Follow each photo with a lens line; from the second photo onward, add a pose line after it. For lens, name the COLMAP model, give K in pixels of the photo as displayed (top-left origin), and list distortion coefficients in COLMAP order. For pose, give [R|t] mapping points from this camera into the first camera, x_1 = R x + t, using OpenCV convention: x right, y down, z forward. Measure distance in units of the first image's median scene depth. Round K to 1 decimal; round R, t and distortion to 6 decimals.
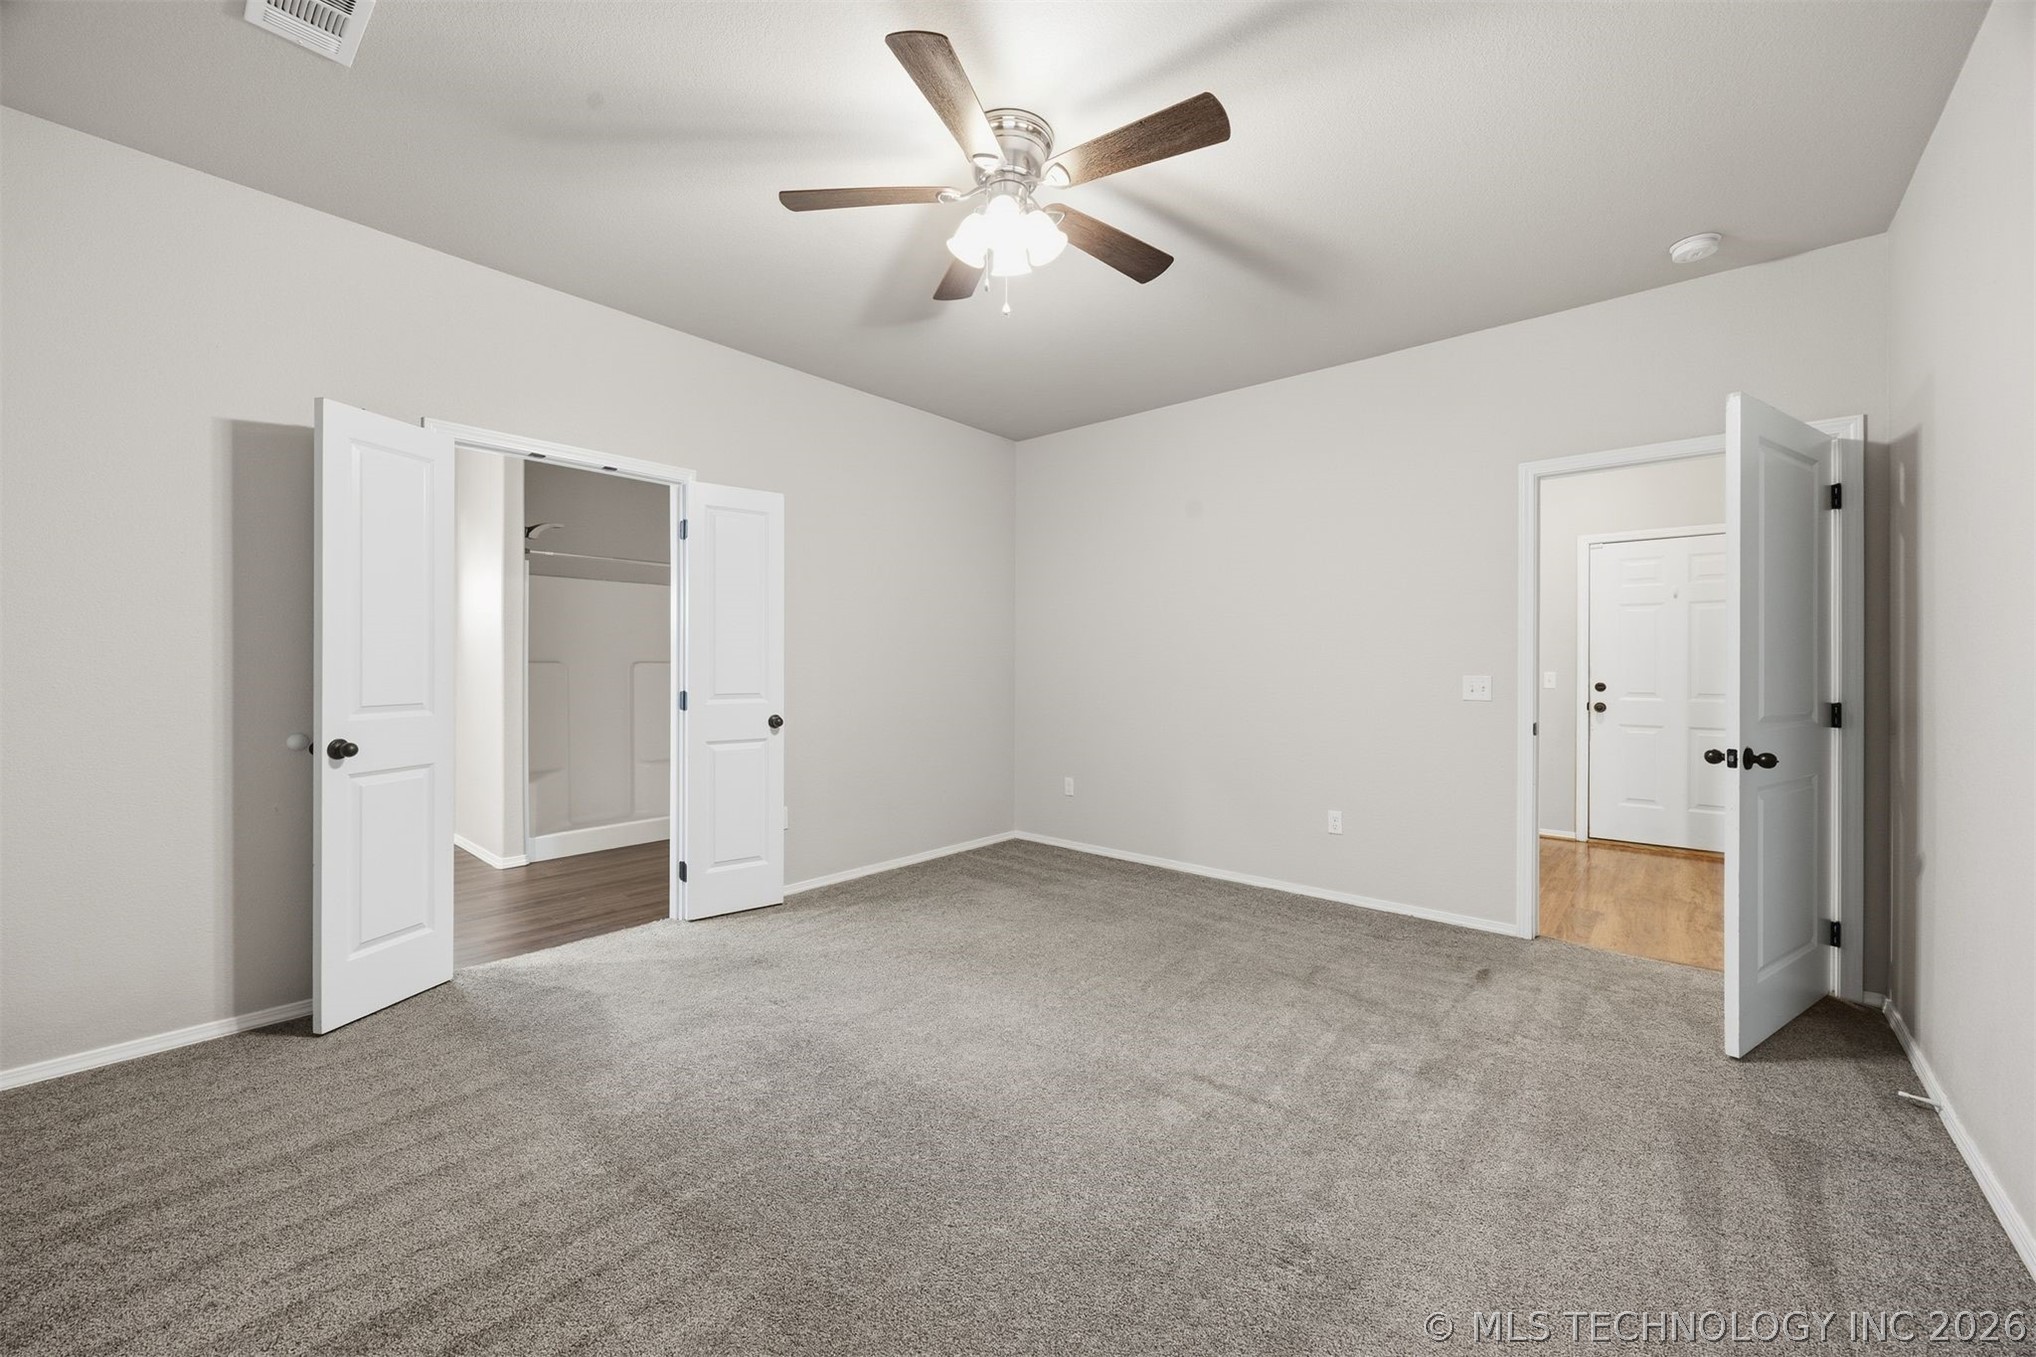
lens RADIAL K [[782.9, 0, 1005.8], [0, 782.9, 679.5], [0, 0, 1]] dist [-0.004571, -0.000318]
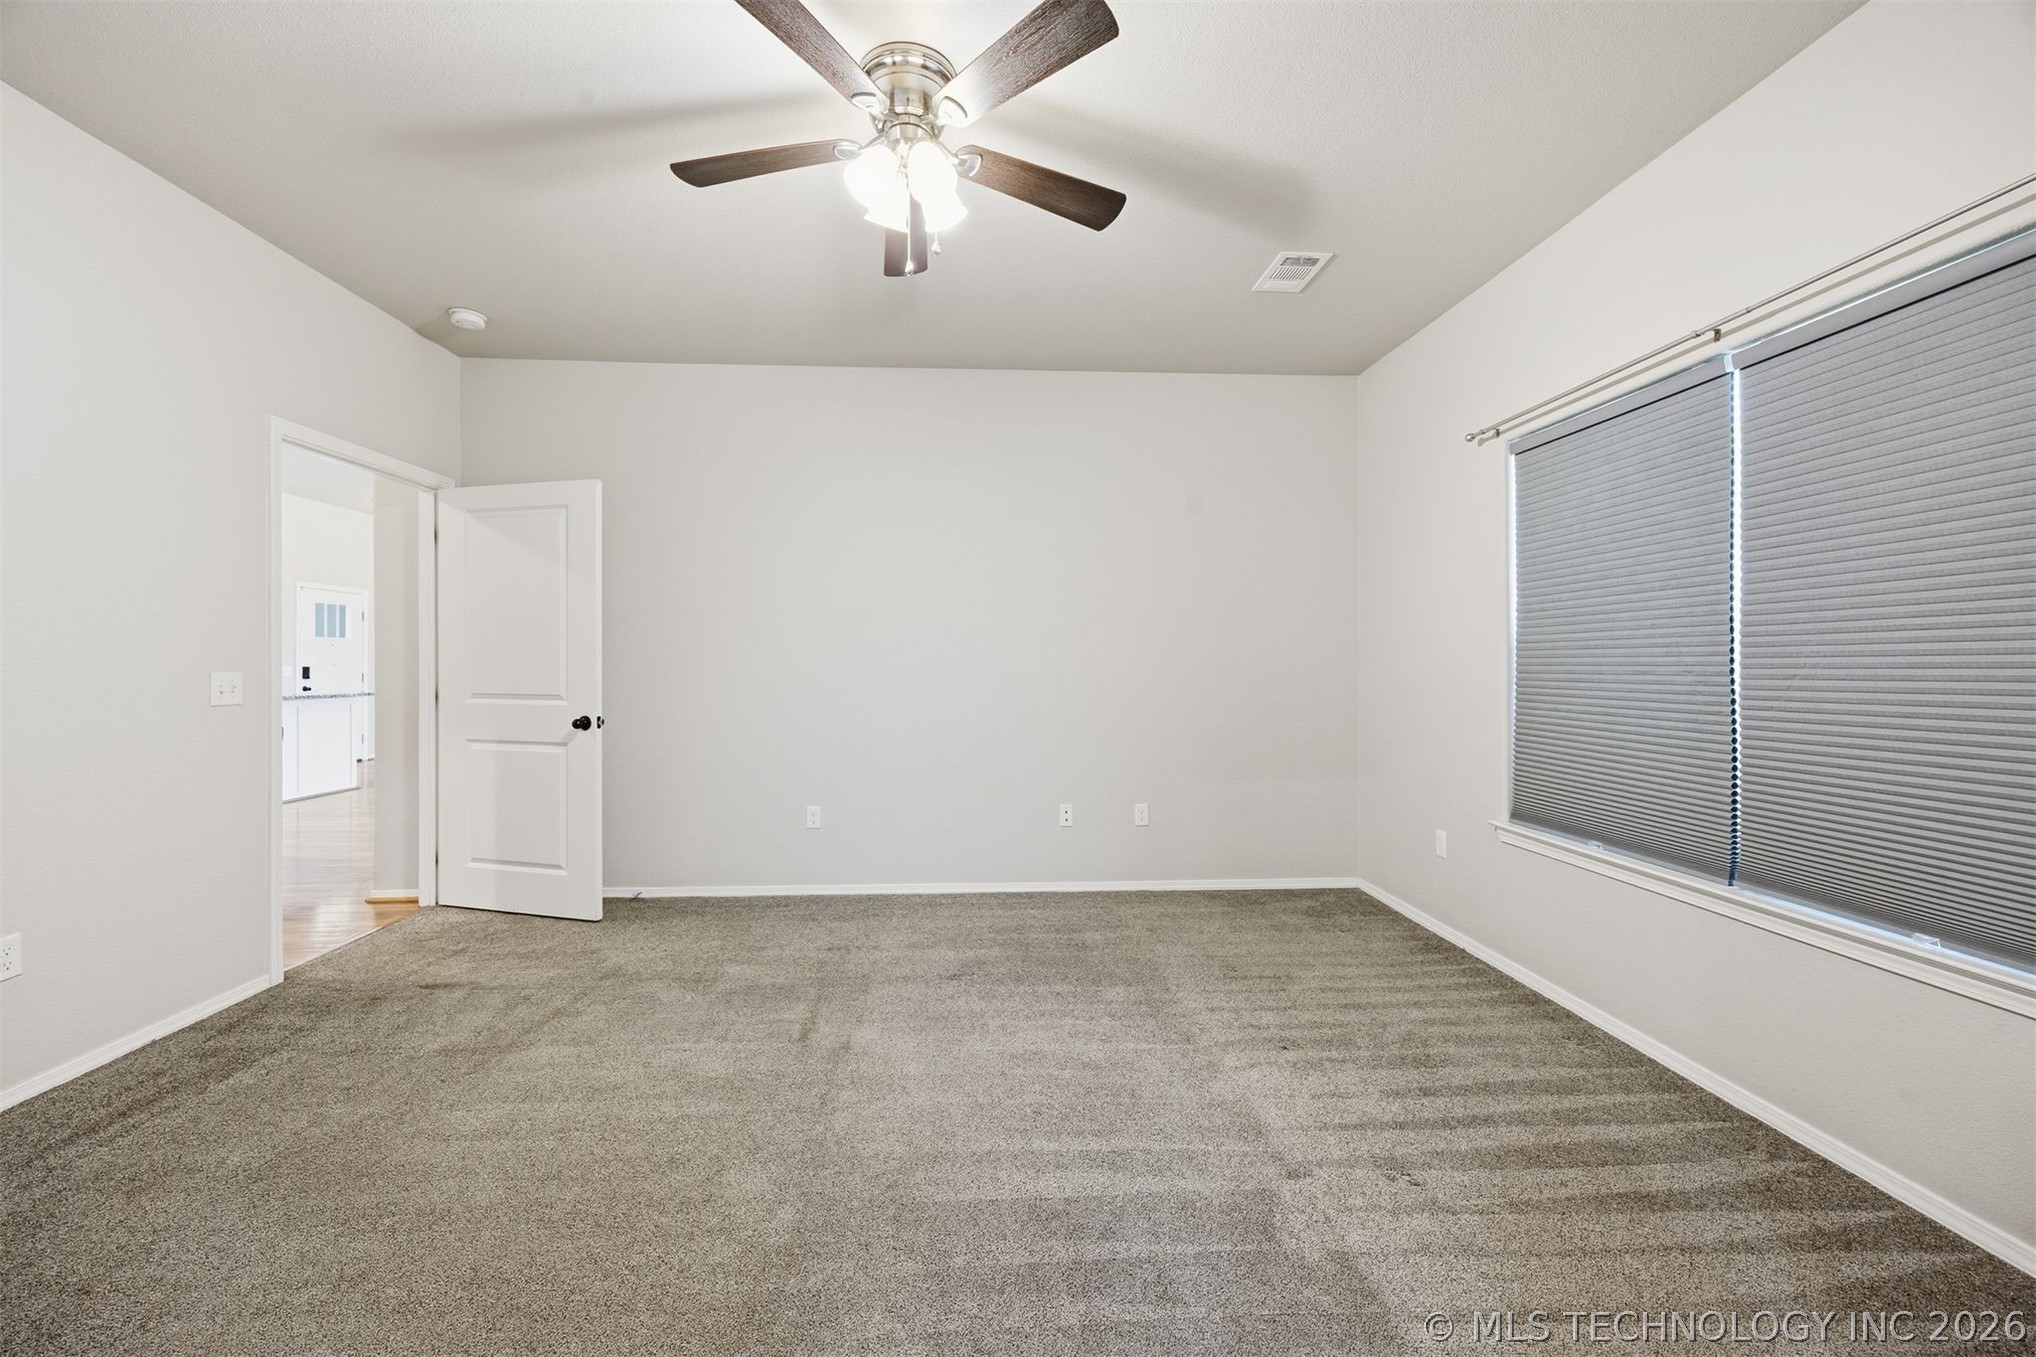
lens RADIAL K [[782.9, 0, 1005.4], [0, 782.9, 671.9], [0, 0, 1]] dist [-0.004571, -0.000318]
pose [[-0.694644, -0.010350, 0.719279, -0.541324], [0.007543, 0.999737, 0.021670, -0.019535], [-0.719314, 0.020478, -0.694383, 1.139446]]
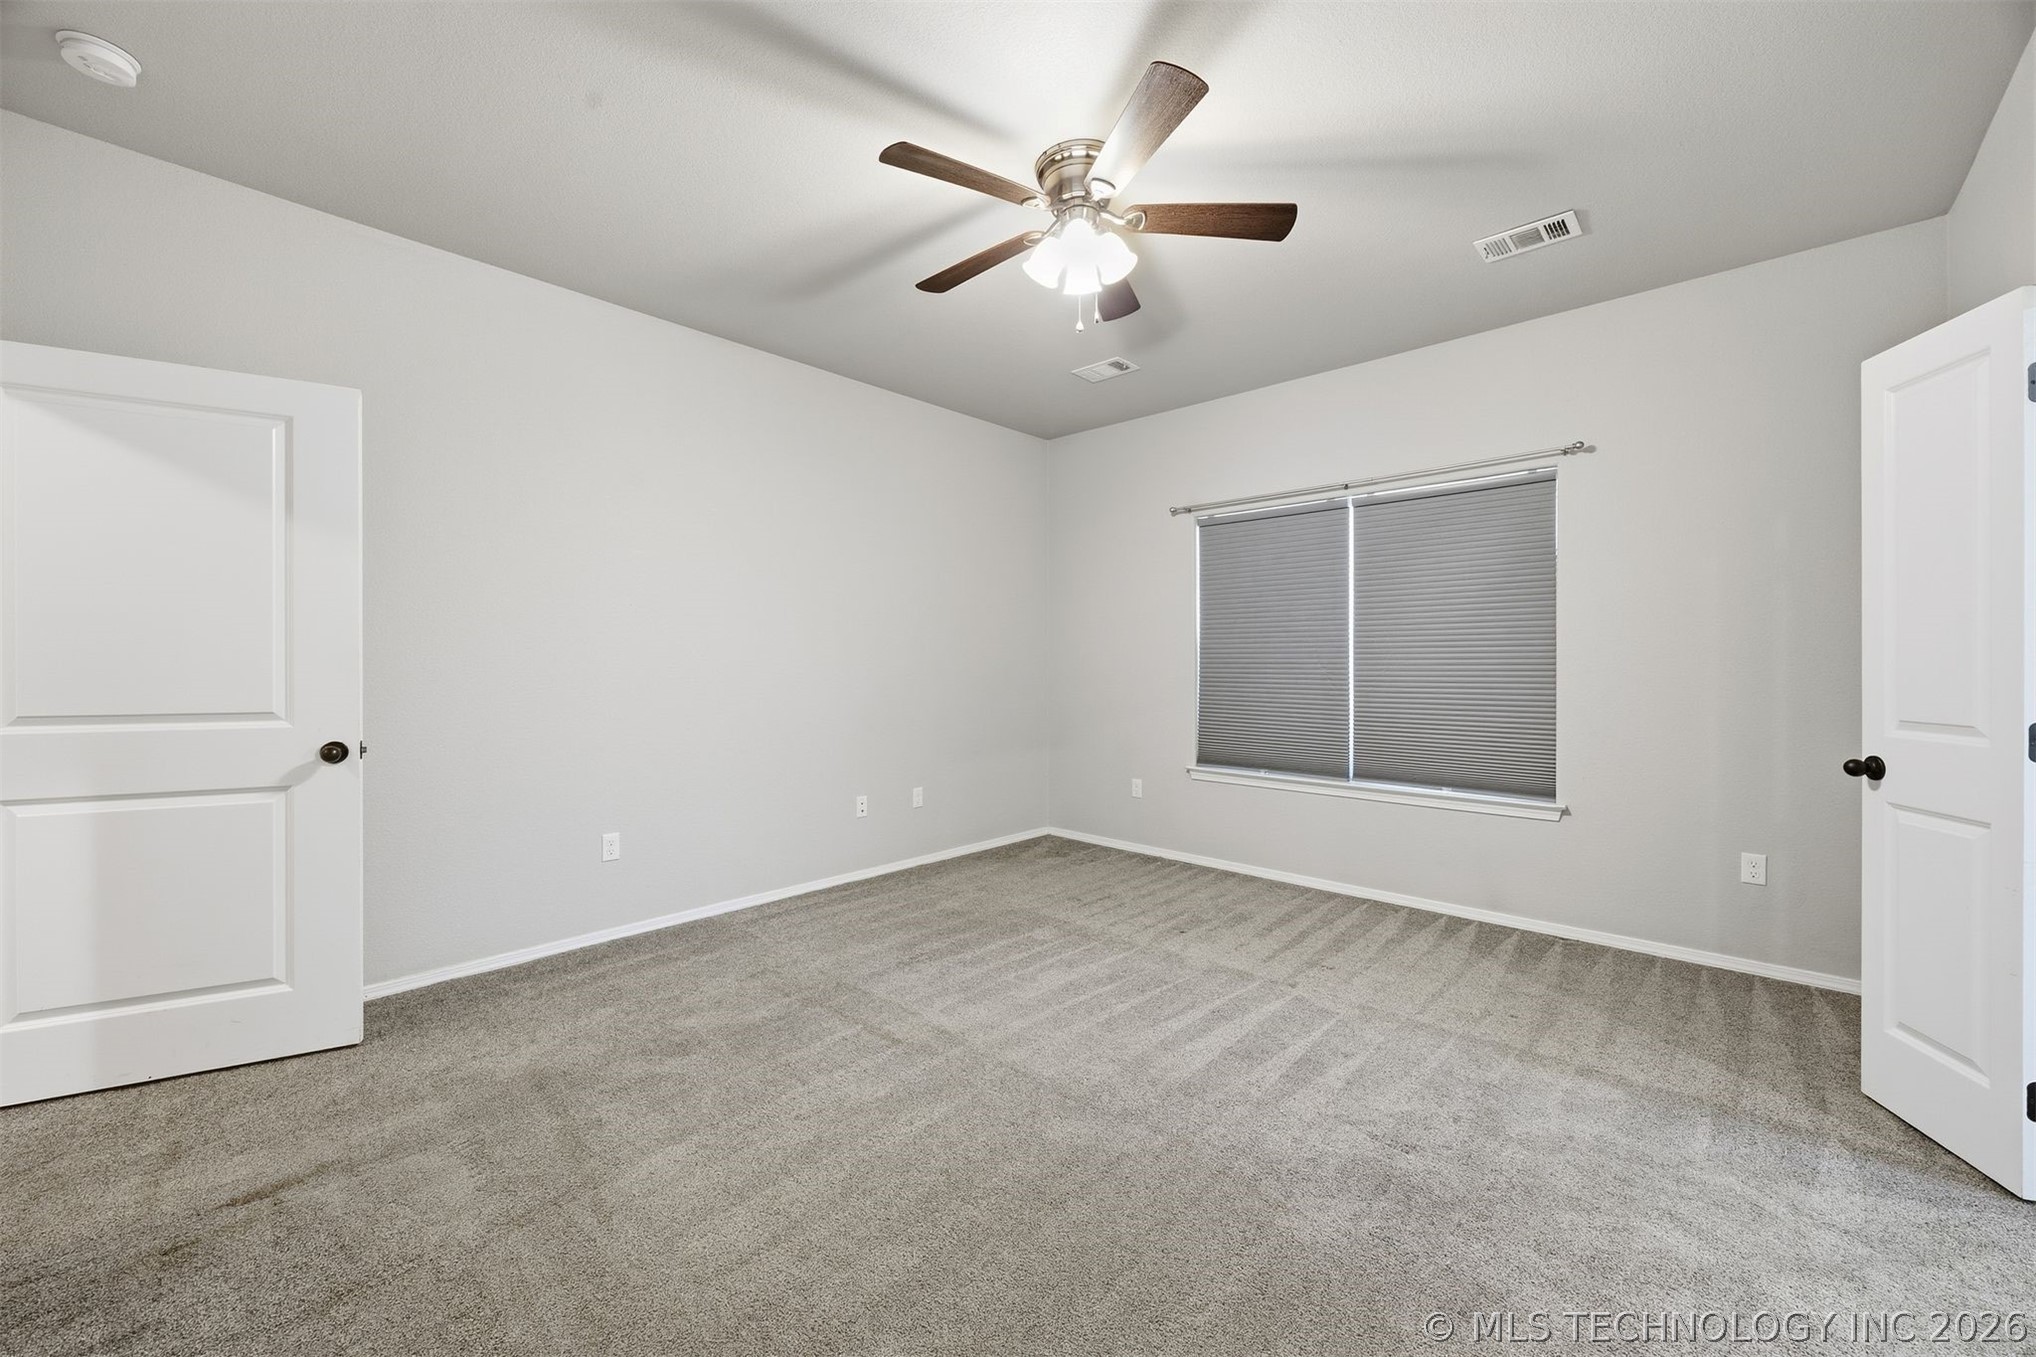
lens RADIAL K [[782.9, 0, 1007.8], [0, 782.9, 668.3], [0, 0, 1]] dist [-0.004571, -0.000318]
pose [[-0.999273, -0.006636, 0.037540, 0.040796], [-0.005675, 0.999655, 0.025646, -0.029108], [-0.037697, 0.025414, -0.998966, 1.526925]]
